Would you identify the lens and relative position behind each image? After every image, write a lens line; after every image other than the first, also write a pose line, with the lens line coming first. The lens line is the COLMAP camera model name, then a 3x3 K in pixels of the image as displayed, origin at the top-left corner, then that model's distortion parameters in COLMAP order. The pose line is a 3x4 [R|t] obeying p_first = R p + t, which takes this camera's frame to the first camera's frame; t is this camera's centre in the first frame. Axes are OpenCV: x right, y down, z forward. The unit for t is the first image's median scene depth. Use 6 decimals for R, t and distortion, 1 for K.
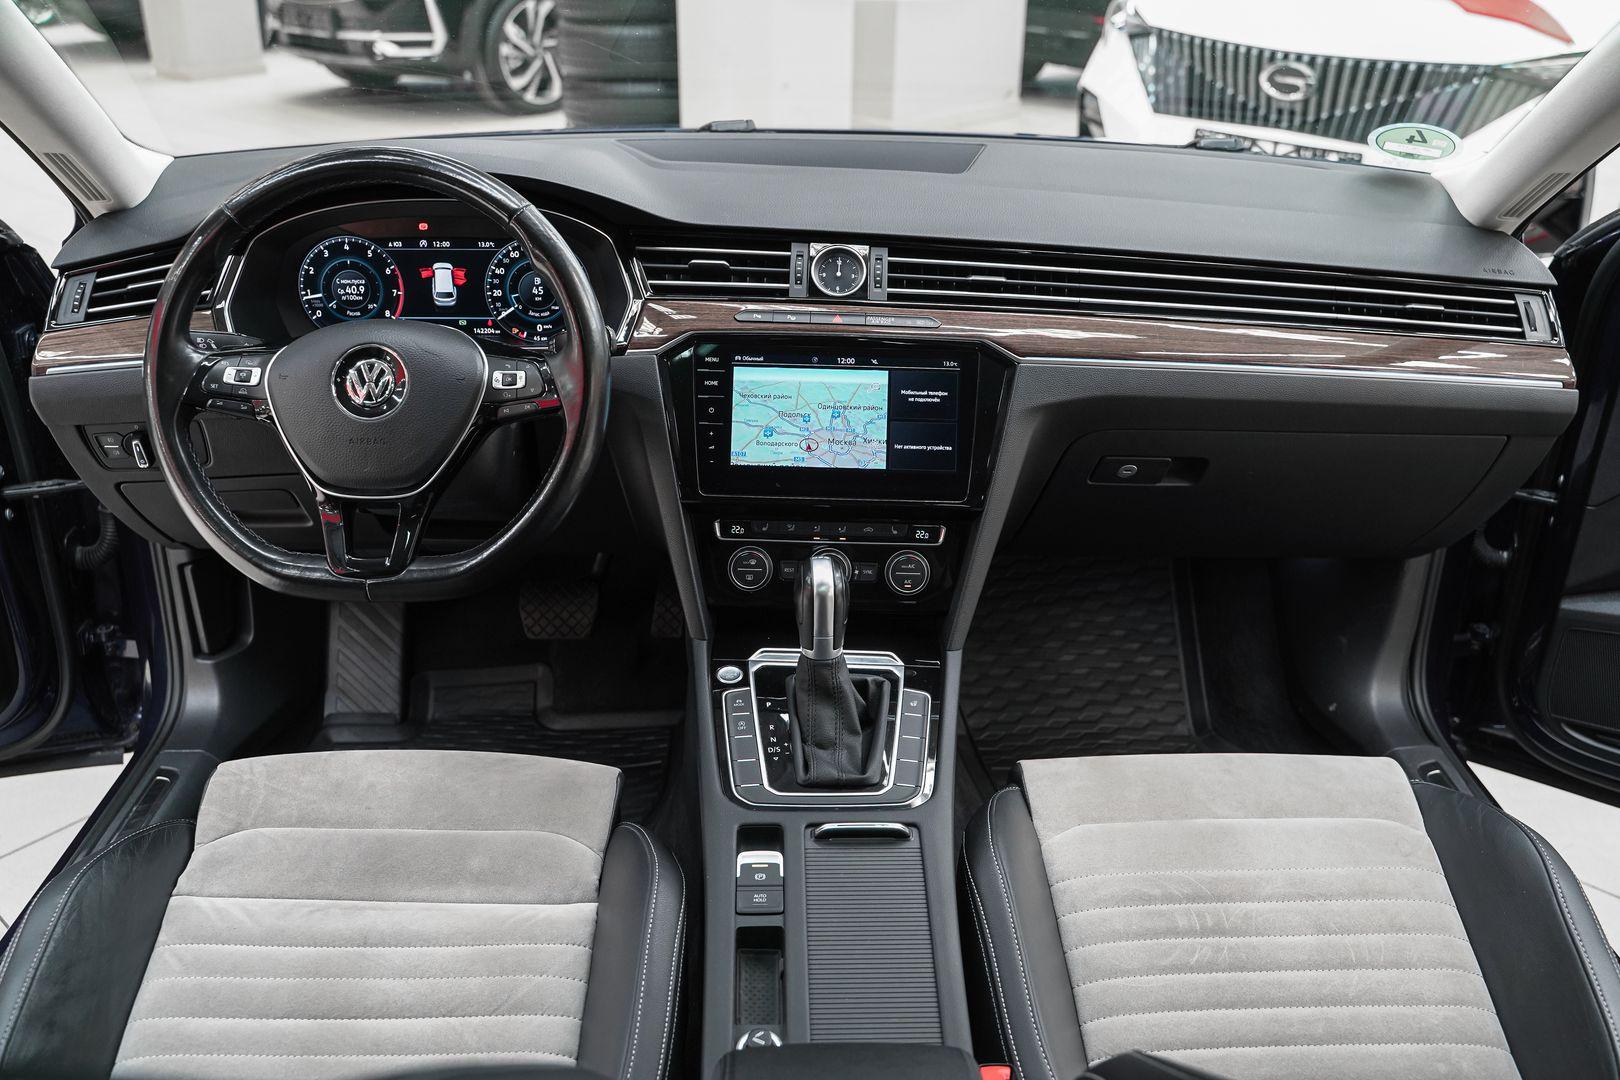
lens RADIAL K [[1333.6, 0, 820.6], [0, 1333.6, 549.4], [0, 0, 1]] dist [-0.110419, 0.078351]
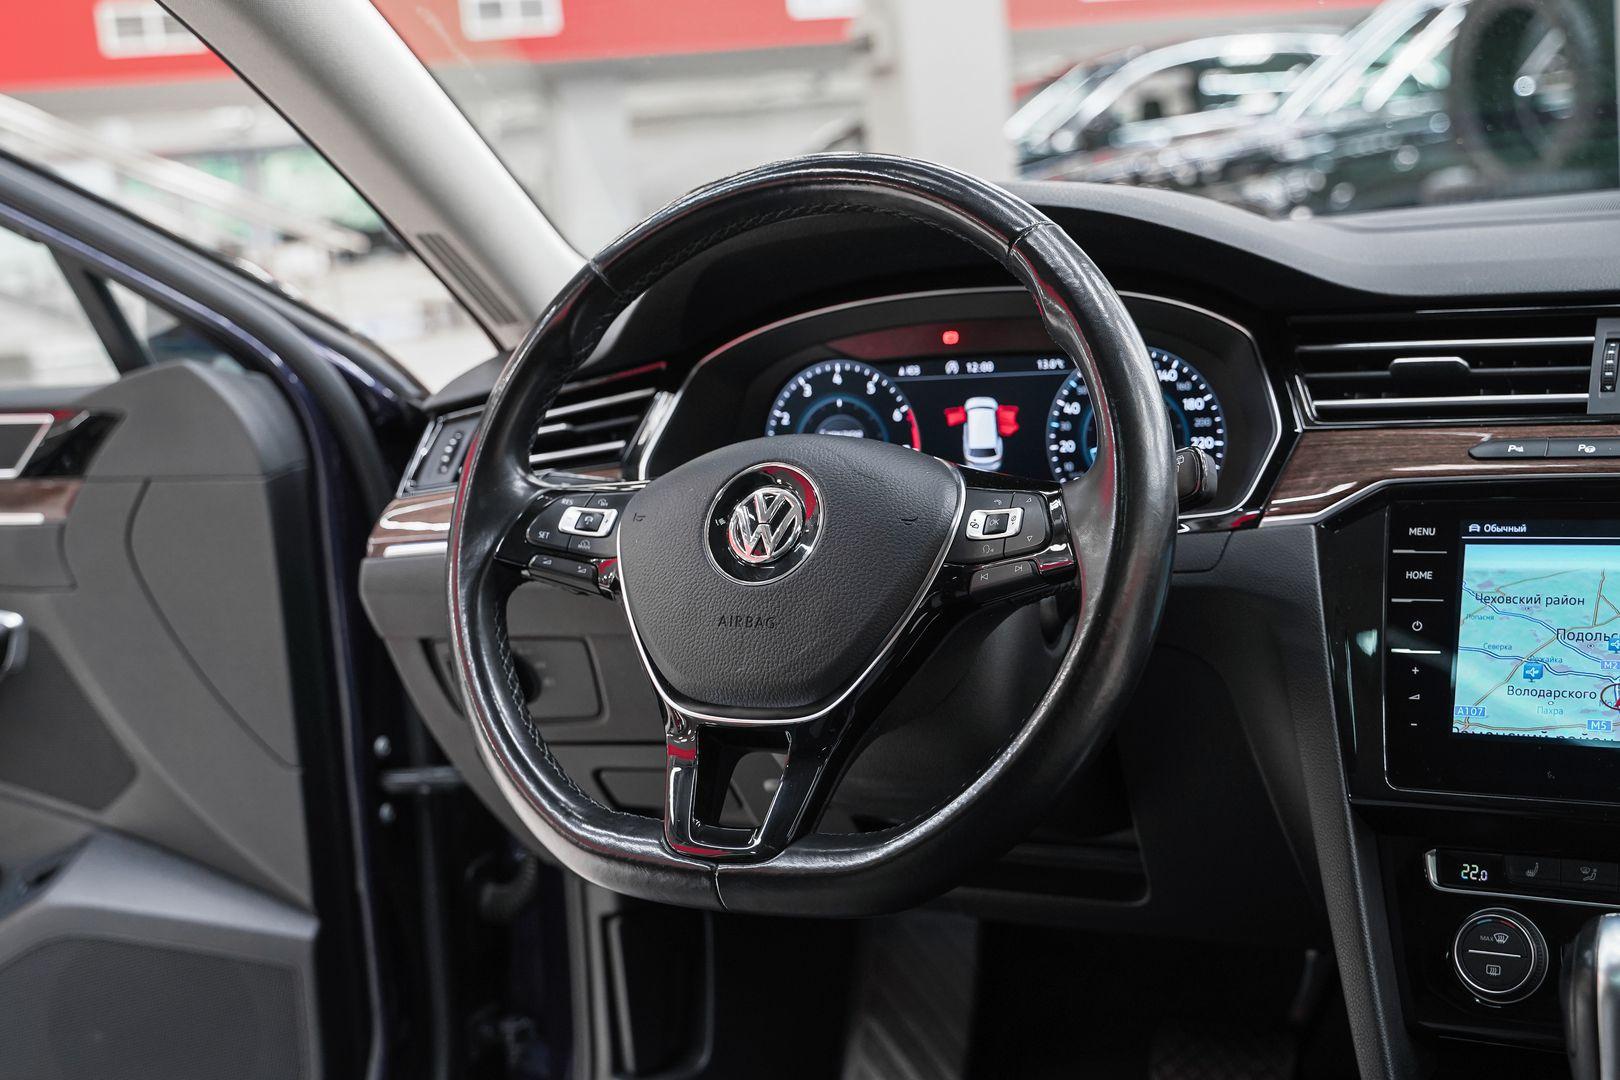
lens RADIAL K [[2004.4, 0, 789.3], [0, 2004.4, 498.2], [0, 0, 1]] dist [0.003392, 0.000000]
pose [[0.864864, -0.030957, -0.501050, 0.093270], [-0.122934, 0.954647, -0.271177, 0.084006], [0.486721, 0.296128, 0.821834, 0.223423]]
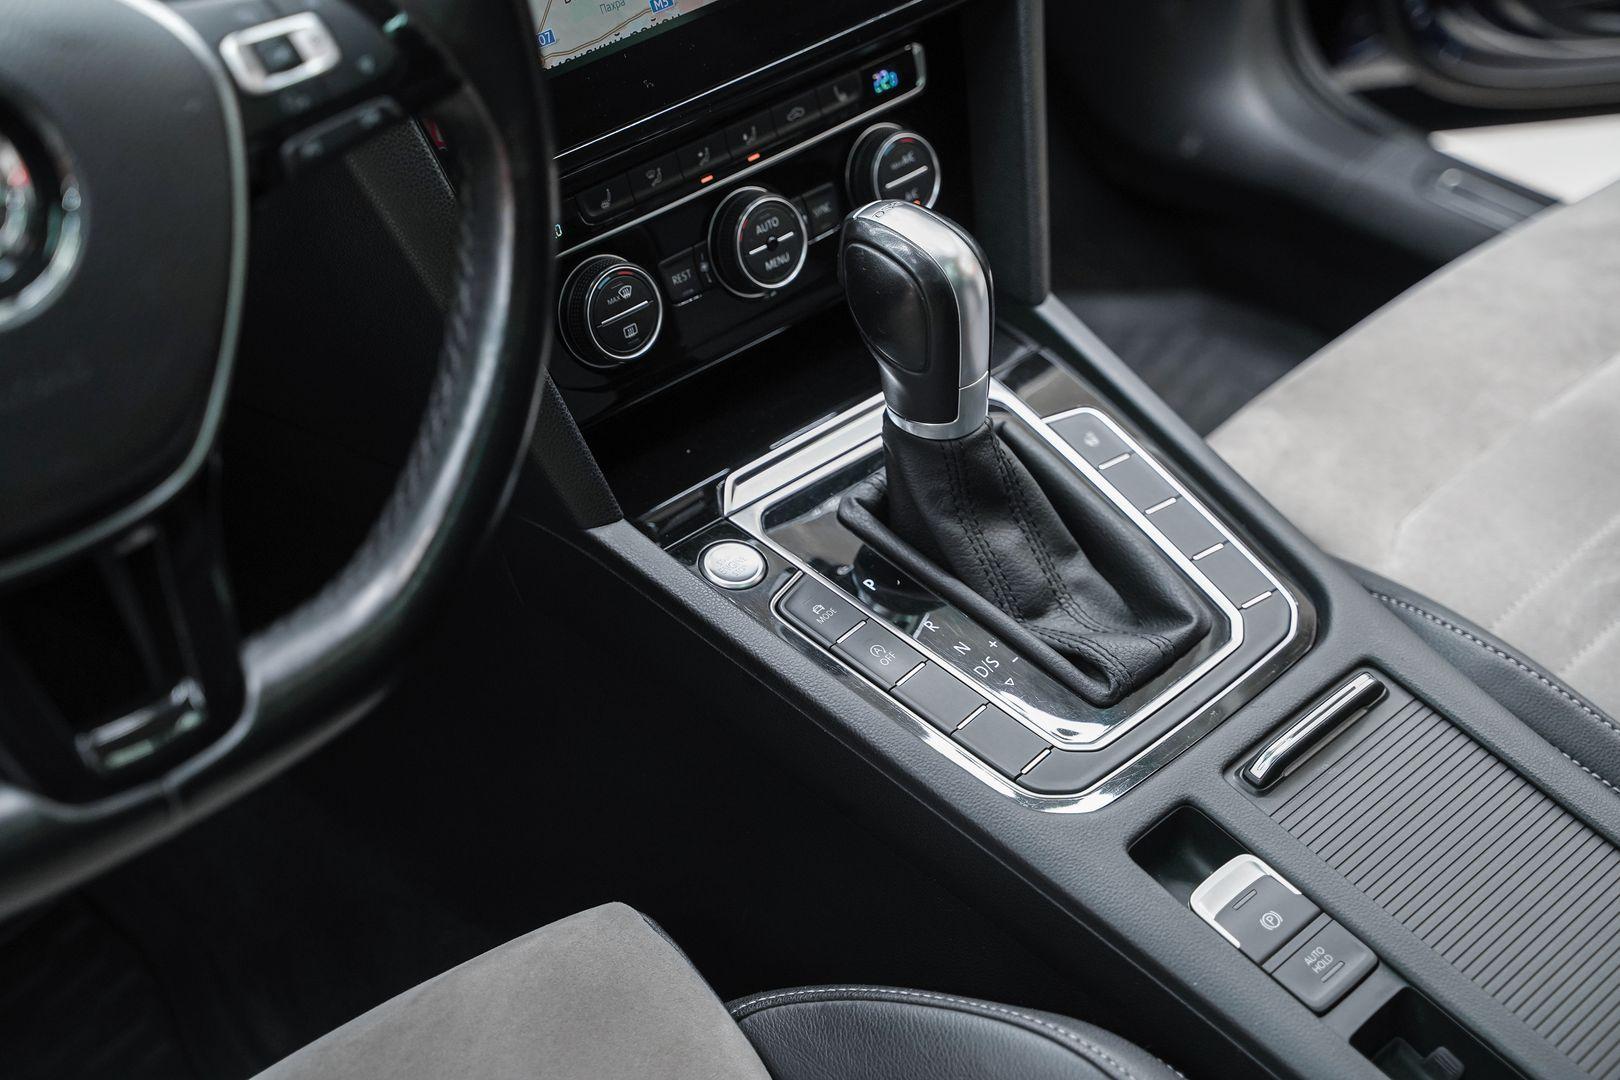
lens RADIAL K [[2778.5, 0, 808.0], [0, 2778.5, 535.4], [0, 0, 1]] dist [0.226922, 0.000000]
pose [[0.720789, -0.433242, 0.541077, -0.483043], [0.309660, 0.899638, 0.307833, -0.161162], [-0.620140, -0.054333, 0.782607, 0.299949]]
